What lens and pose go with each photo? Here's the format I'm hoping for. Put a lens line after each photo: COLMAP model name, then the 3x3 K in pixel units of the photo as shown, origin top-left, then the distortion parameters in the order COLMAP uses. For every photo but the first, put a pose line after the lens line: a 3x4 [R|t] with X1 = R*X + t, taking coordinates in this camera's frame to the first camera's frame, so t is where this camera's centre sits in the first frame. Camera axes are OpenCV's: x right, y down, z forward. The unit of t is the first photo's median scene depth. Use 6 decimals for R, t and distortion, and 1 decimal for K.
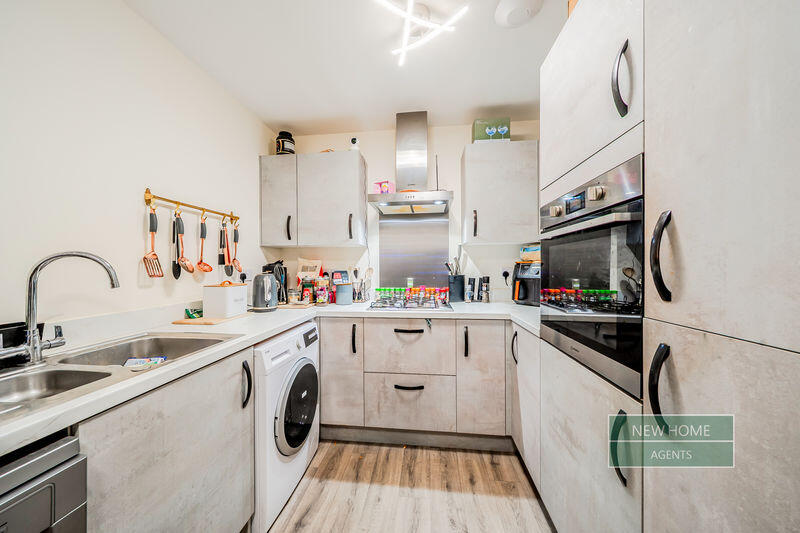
lens RADIAL K [[277.0, 0, 398.6], [0, 277.0, 266.6], [0, 0, 1]] dist [-0.006948, 0.000153]
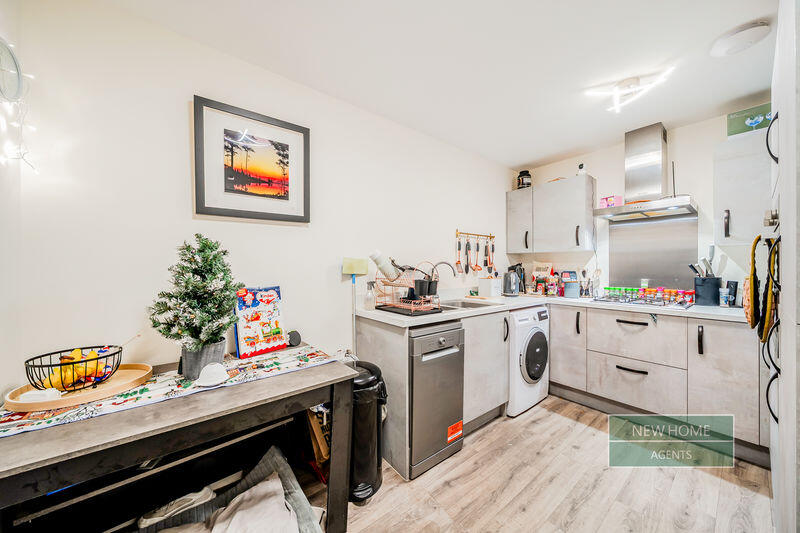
lens RADIAL K [[277.0, 0, 395.5], [0, 277.0, 267.3], [0, 0, 1]] dist [-0.006948, 0.000153]
pose [[0.695901, 0.004766, -0.718122, 0.175423], [-0.004794, 0.999987, 0.001991, -0.001781], [0.718122, 0.002057, 0.695914, -0.535604]]
